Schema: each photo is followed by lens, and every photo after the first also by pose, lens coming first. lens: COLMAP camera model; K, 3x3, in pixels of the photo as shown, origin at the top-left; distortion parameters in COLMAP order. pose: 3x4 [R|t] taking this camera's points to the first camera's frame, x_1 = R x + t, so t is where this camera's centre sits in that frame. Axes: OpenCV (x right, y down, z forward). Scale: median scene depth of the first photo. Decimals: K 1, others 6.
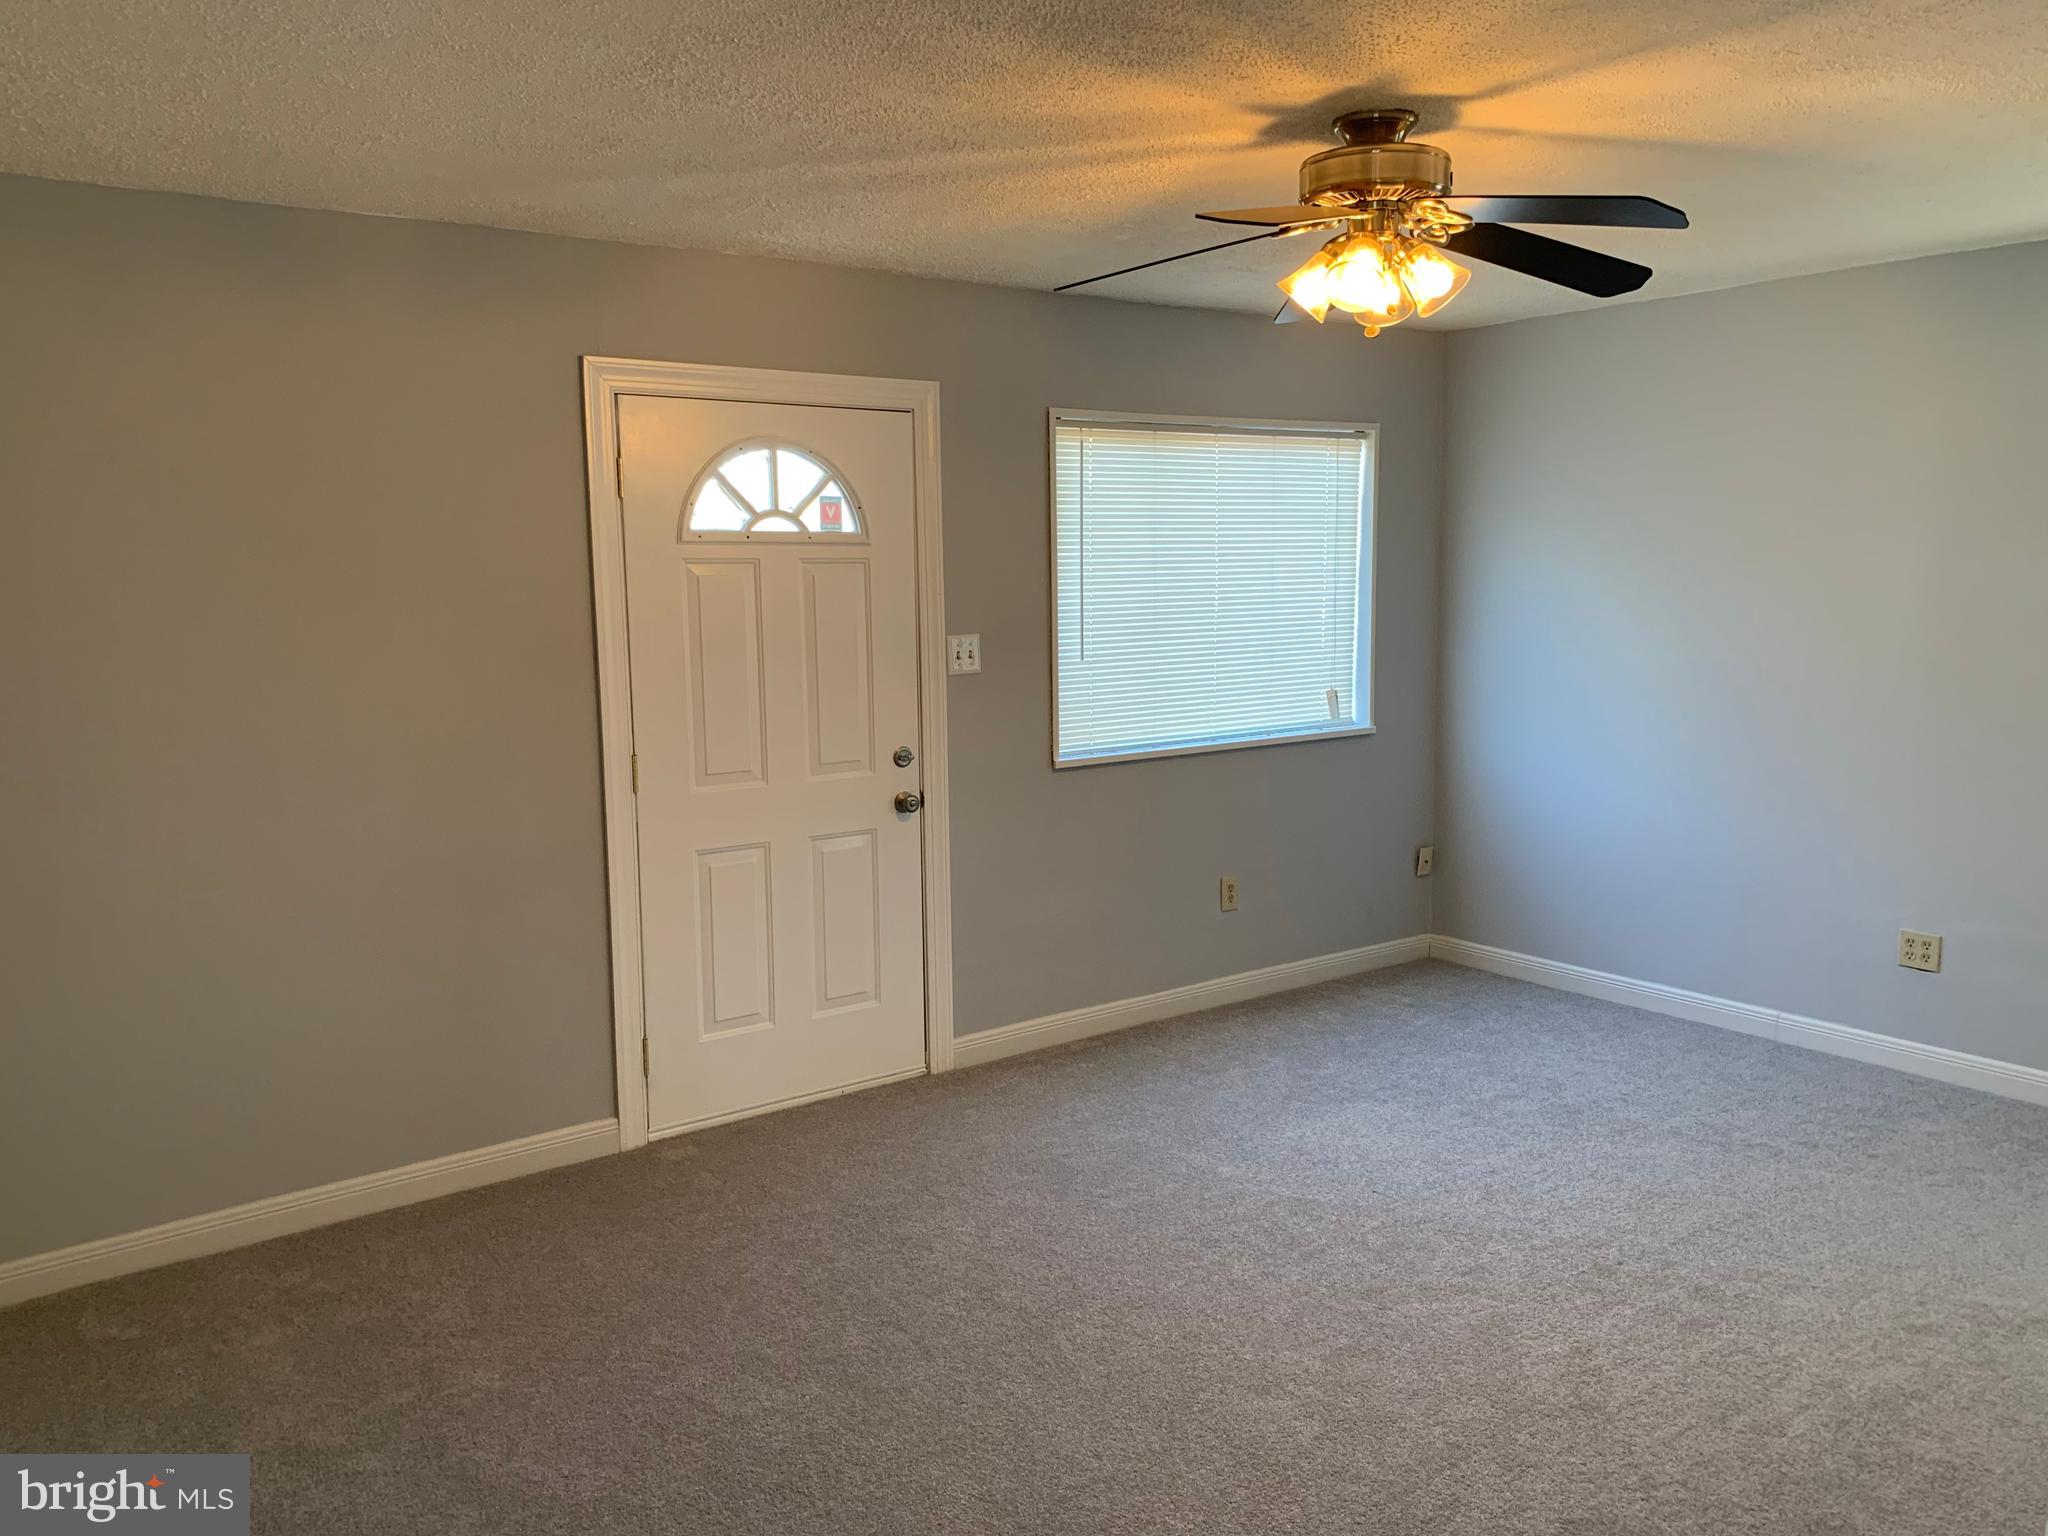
lens RADIAL K [[1567.3, 0, 1021.5], [0, 1567.3, 758.3], [0, 0, 1]] dist [0.033464, -0.038344]
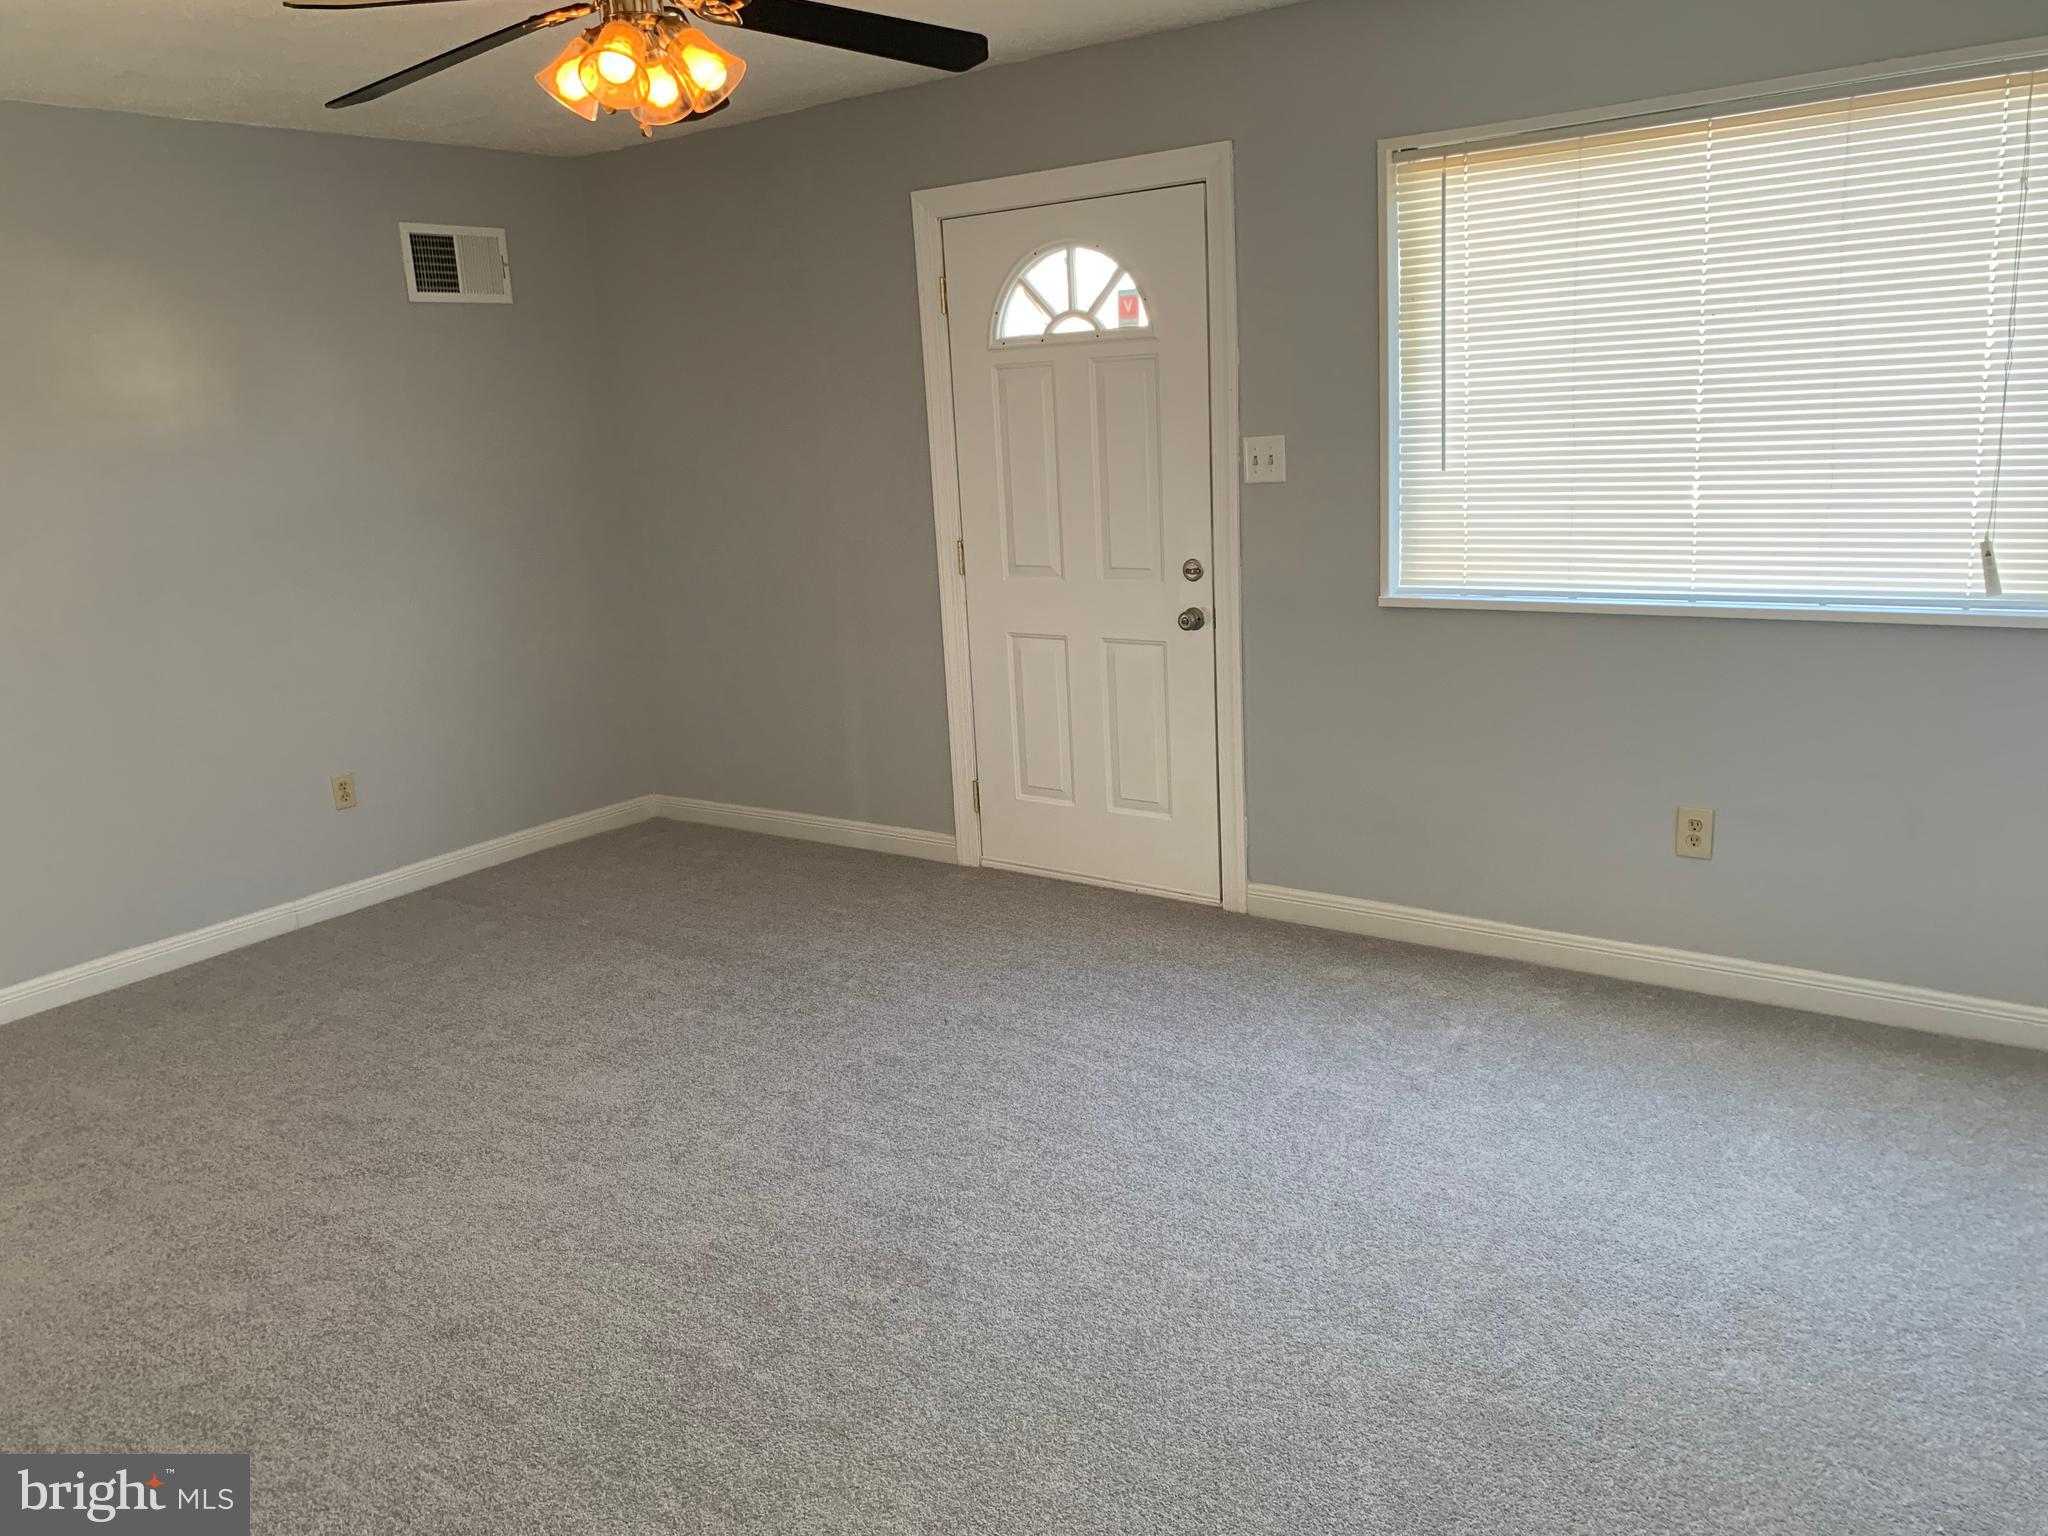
lens RADIAL K [[1567.3, 0, 1020.2], [0, 1567.3, 781.1], [0, 0, 1]] dist [0.033464, -0.038344]
pose [[0.286769, 0.228139, -0.930439, 0.830072], [-0.062116, 0.973615, 0.219580, -0.080506], [0.955984, -0.005174, 0.293374, 0.650063]]
